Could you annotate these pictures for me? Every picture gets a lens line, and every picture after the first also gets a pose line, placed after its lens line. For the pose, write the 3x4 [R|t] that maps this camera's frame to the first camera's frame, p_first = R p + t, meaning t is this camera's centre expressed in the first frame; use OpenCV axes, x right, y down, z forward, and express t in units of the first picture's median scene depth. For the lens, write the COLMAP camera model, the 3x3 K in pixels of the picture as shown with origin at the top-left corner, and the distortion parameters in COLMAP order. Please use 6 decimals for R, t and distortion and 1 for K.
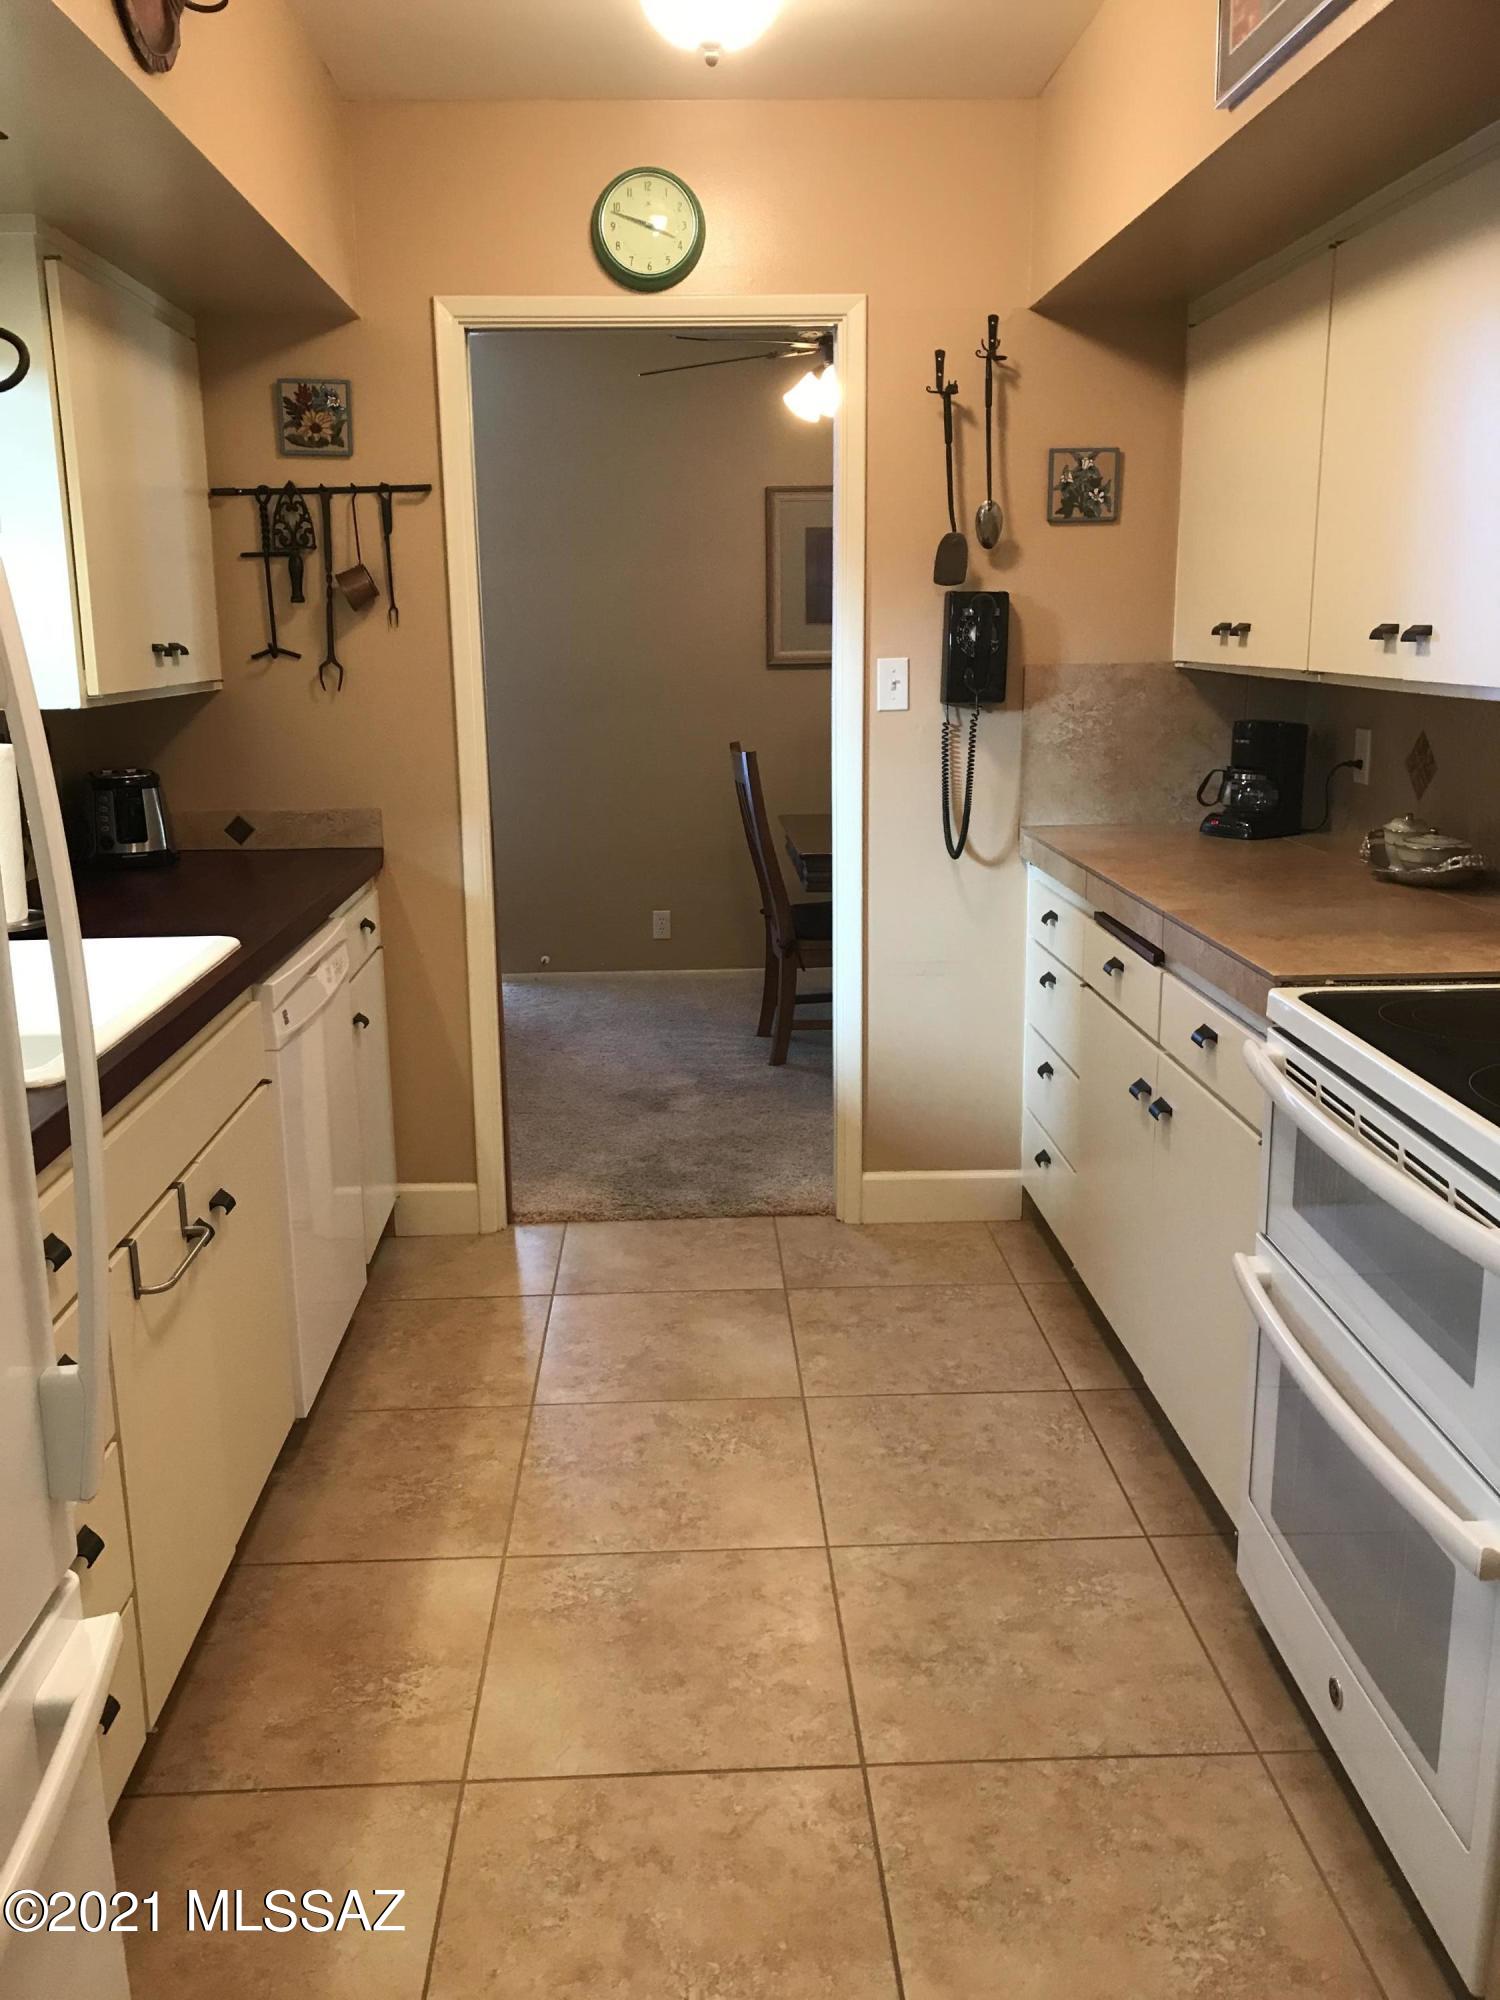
lens RADIAL K [[1645.6, 0, 726.8], [0, 1645.6, 997.0], [0, 0, 1]] dist [0.032248, -0.030386]
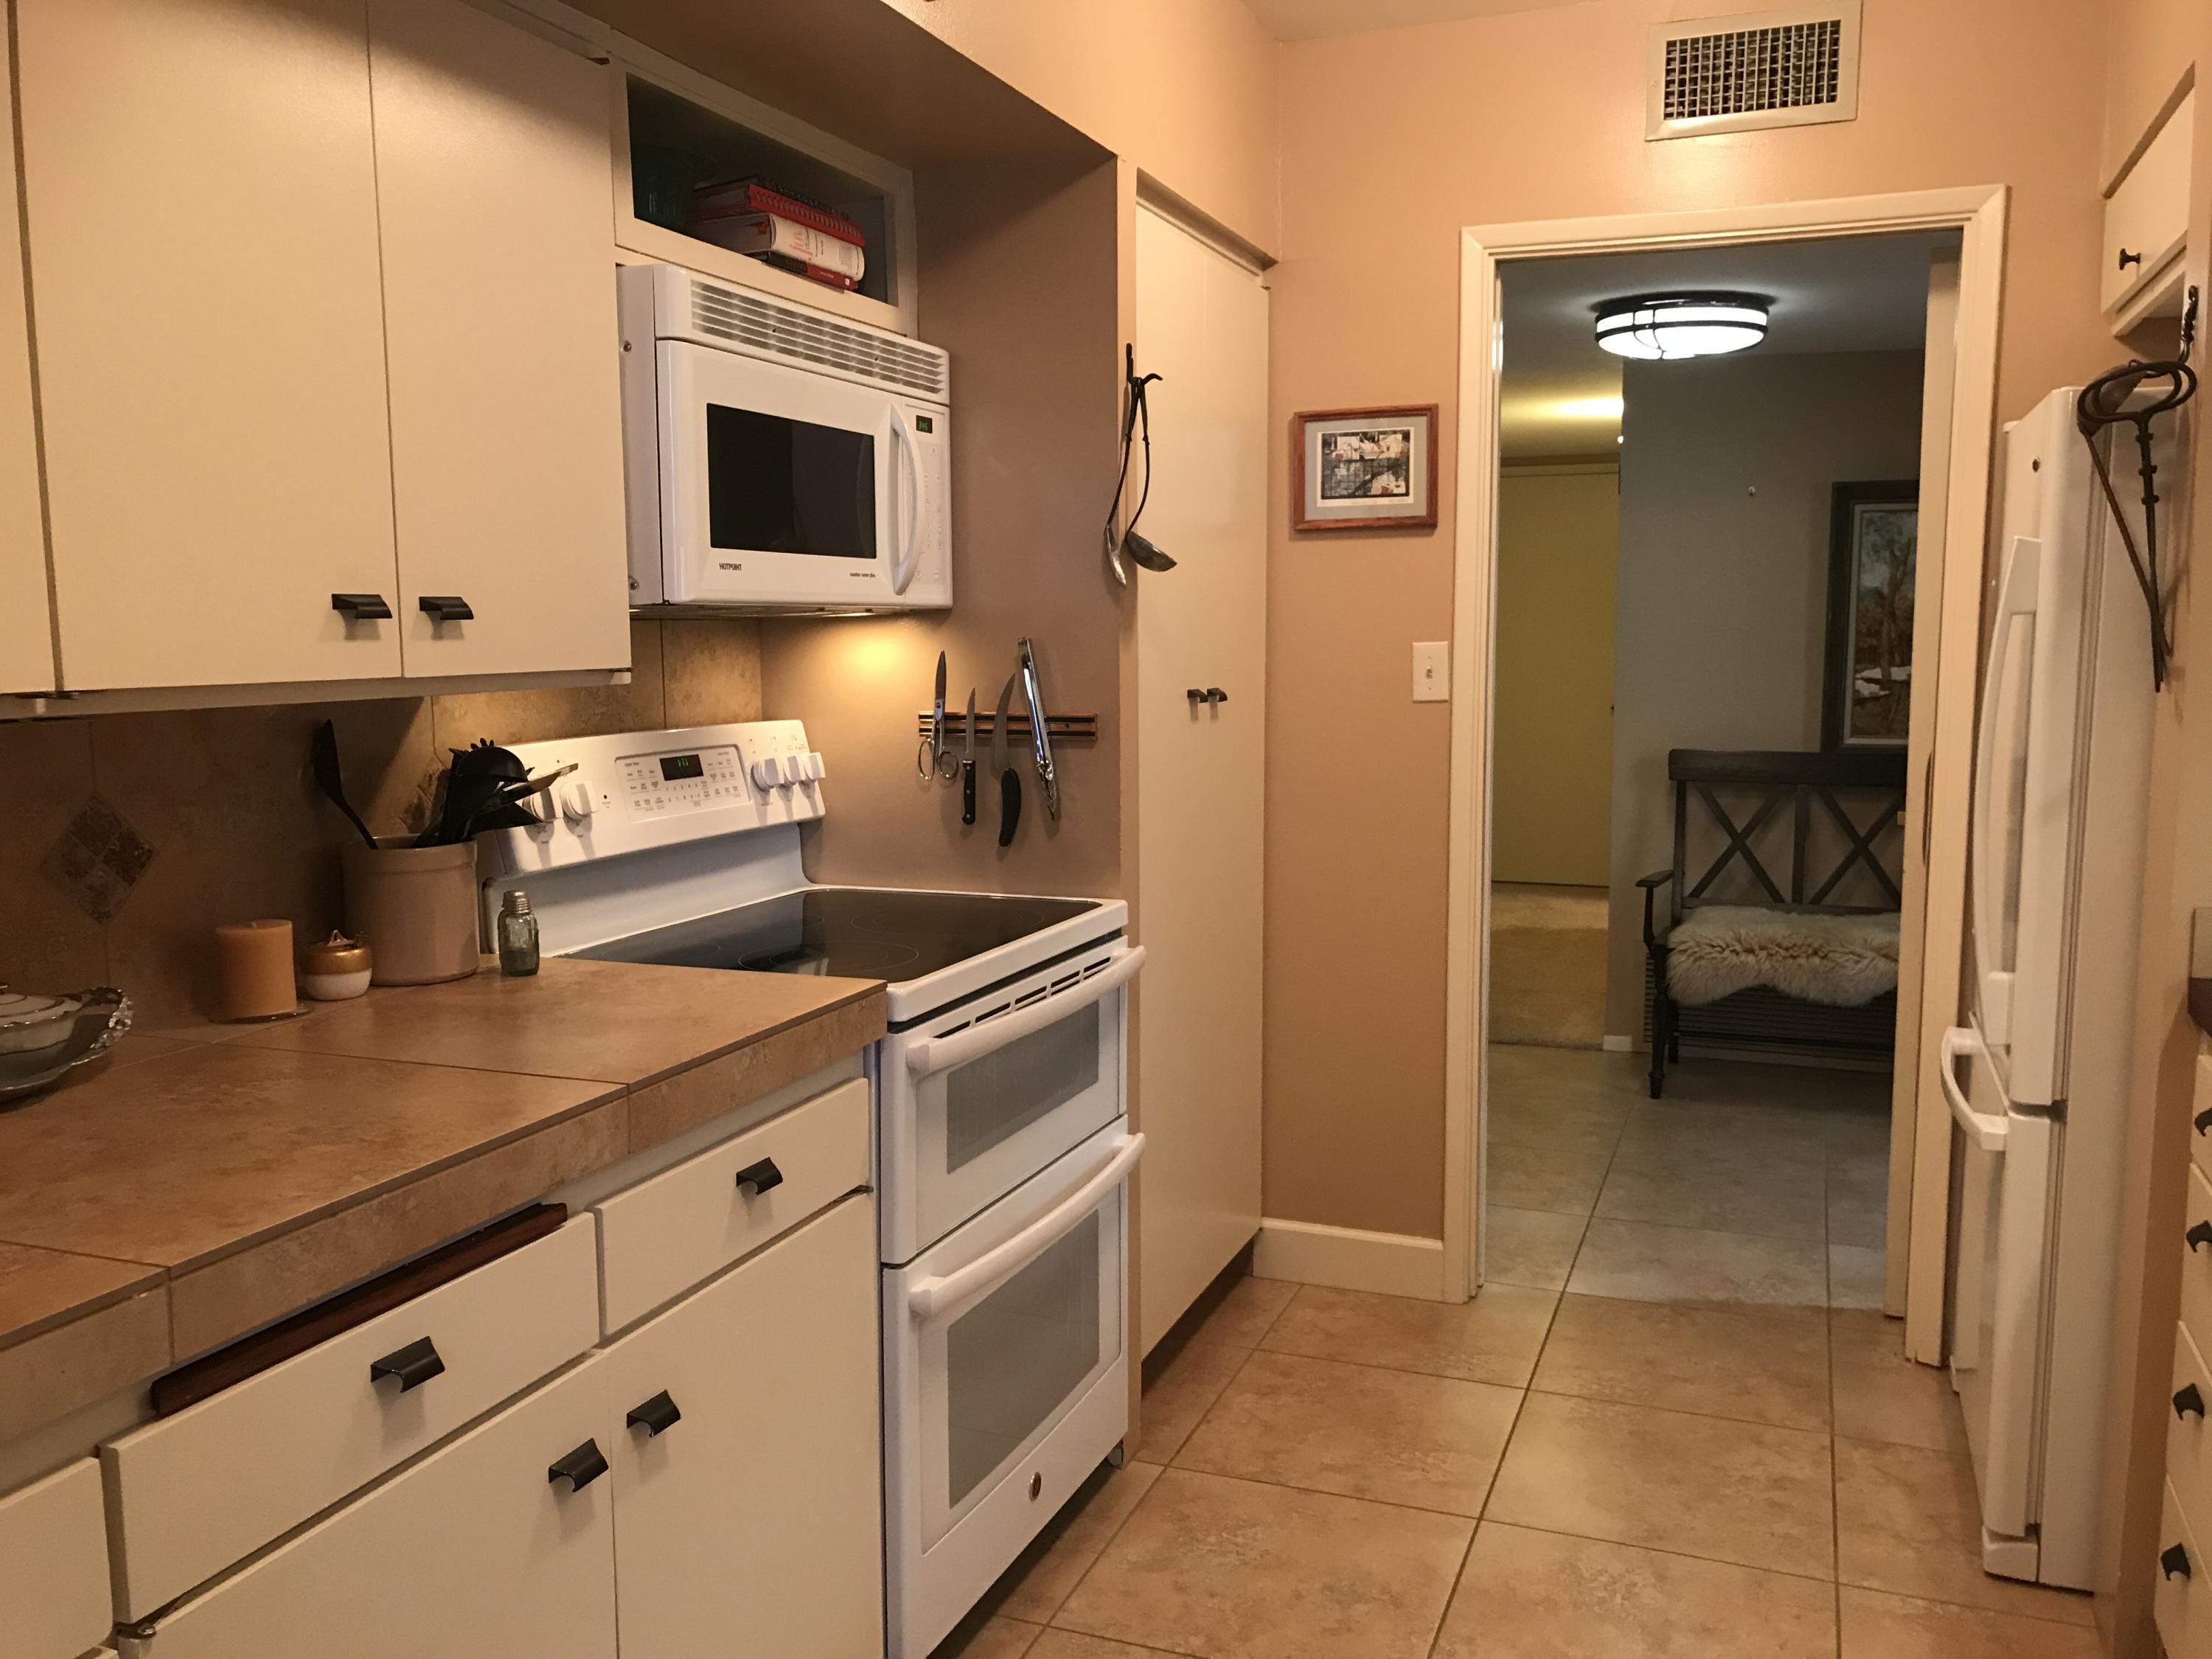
lens RADIAL K [[1820.1, 0, 1103.2], [0, 1820.1, 845.3], [0, 0, 1]] dist [0.032248, -0.030386]
pose [[-0.920639, -0.025263, 0.389596, -0.099516], [0.108800, 0.941770, 0.318169, -0.242098], [-0.374948, 0.335307, -0.864282, 1.123575]]
